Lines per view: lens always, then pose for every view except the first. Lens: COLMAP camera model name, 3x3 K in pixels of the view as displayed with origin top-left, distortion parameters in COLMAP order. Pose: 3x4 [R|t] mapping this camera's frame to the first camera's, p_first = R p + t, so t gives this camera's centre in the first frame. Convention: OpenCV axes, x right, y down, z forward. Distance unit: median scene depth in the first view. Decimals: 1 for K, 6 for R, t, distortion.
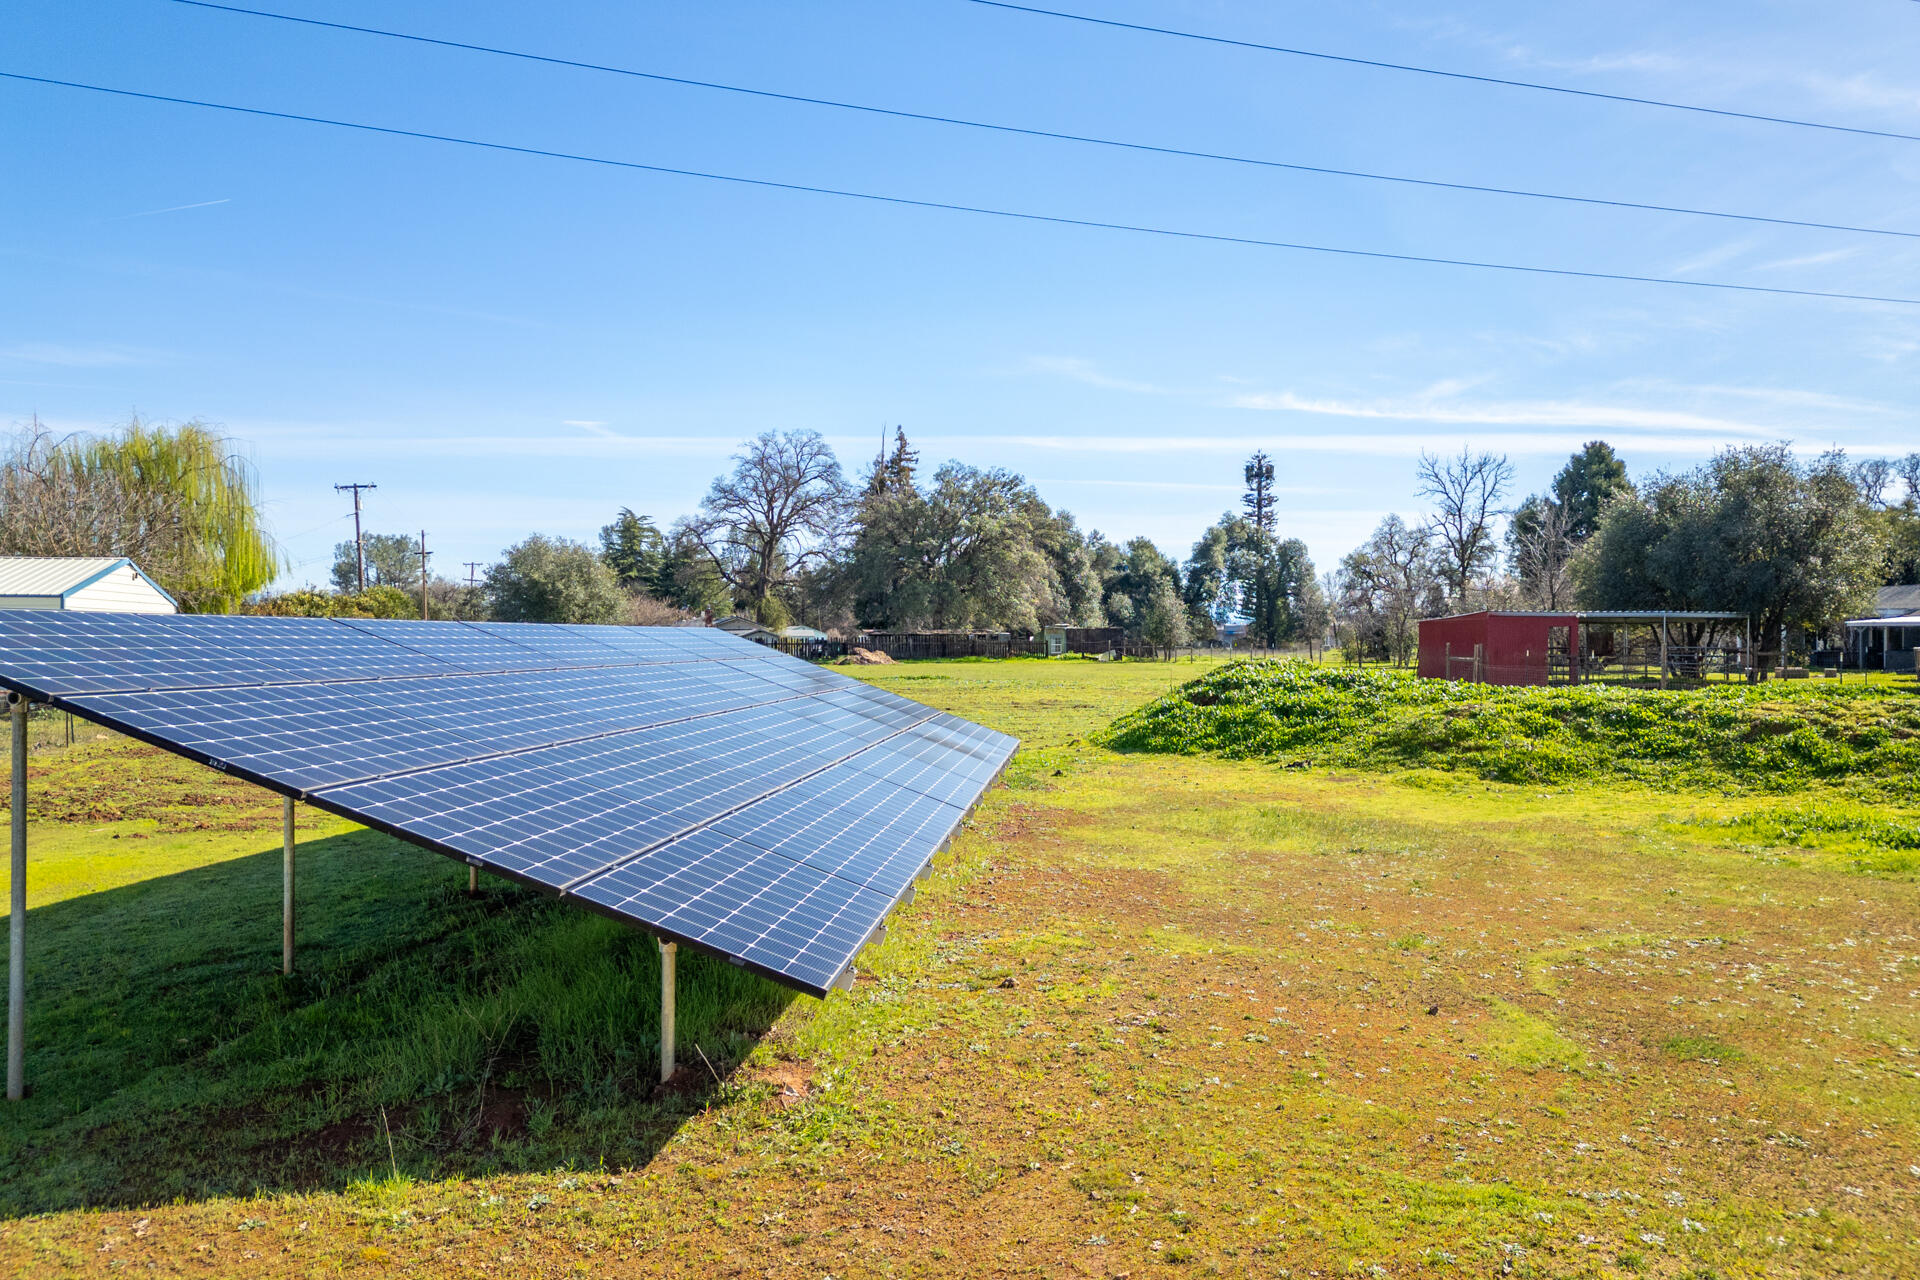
lens RADIAL K [[1095.4, 0, 960.0], [0, 1095.4, 640.0], [0, 0, 1]] dist [0.002505, -0.000828]
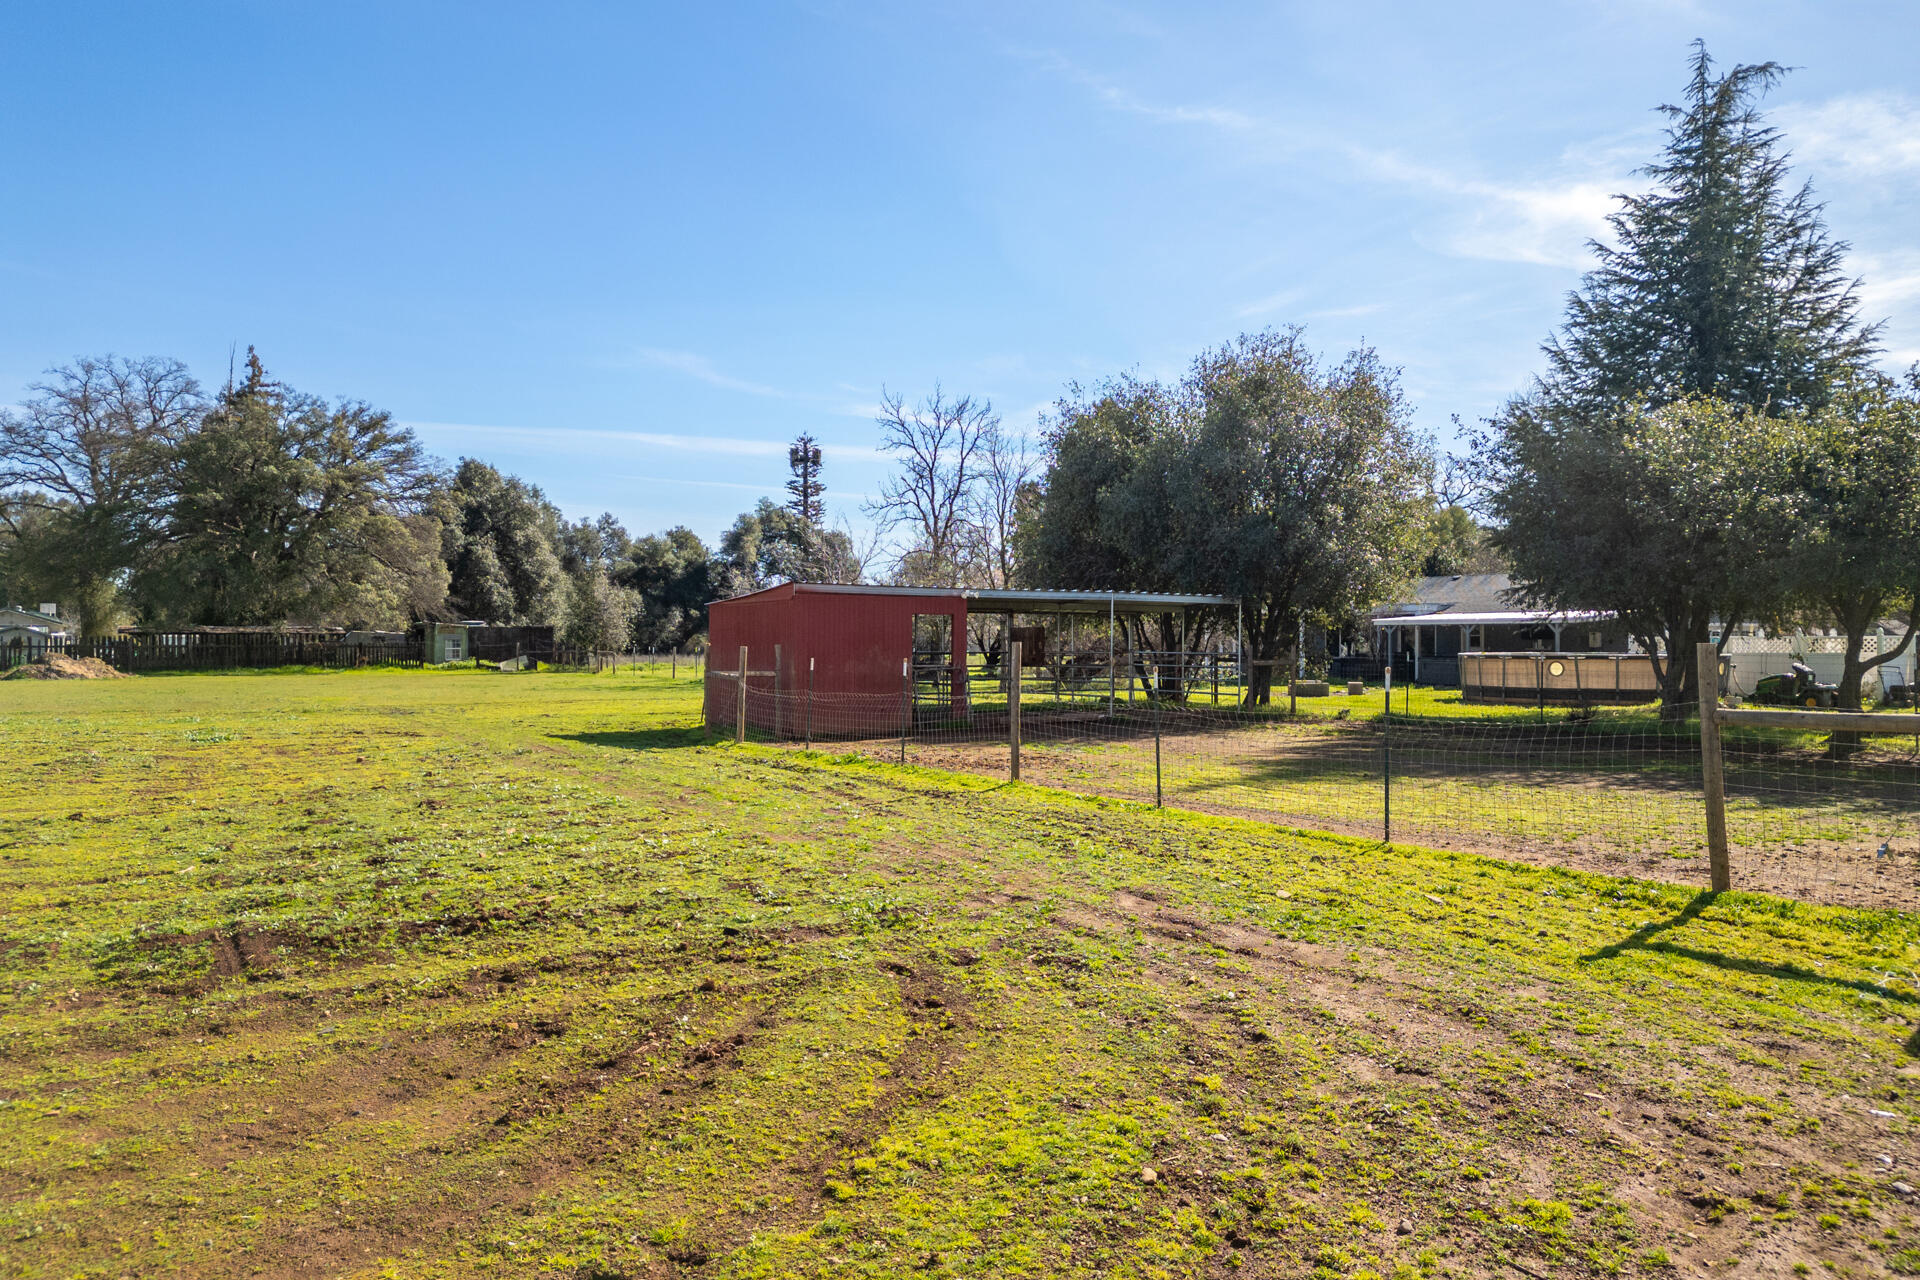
lens RADIAL K [[865.6, 0, 960.0], [0, 865.6, 640.0], [0, 0, 1]] dist [0.000895, -0.000070]
pose [[0.969421, 0.003872, 0.245371, 0.255132], [-0.002227, 0.999973, -0.006983, 0.001717], [-0.245392, 0.006223, 0.969404, 0.324528]]
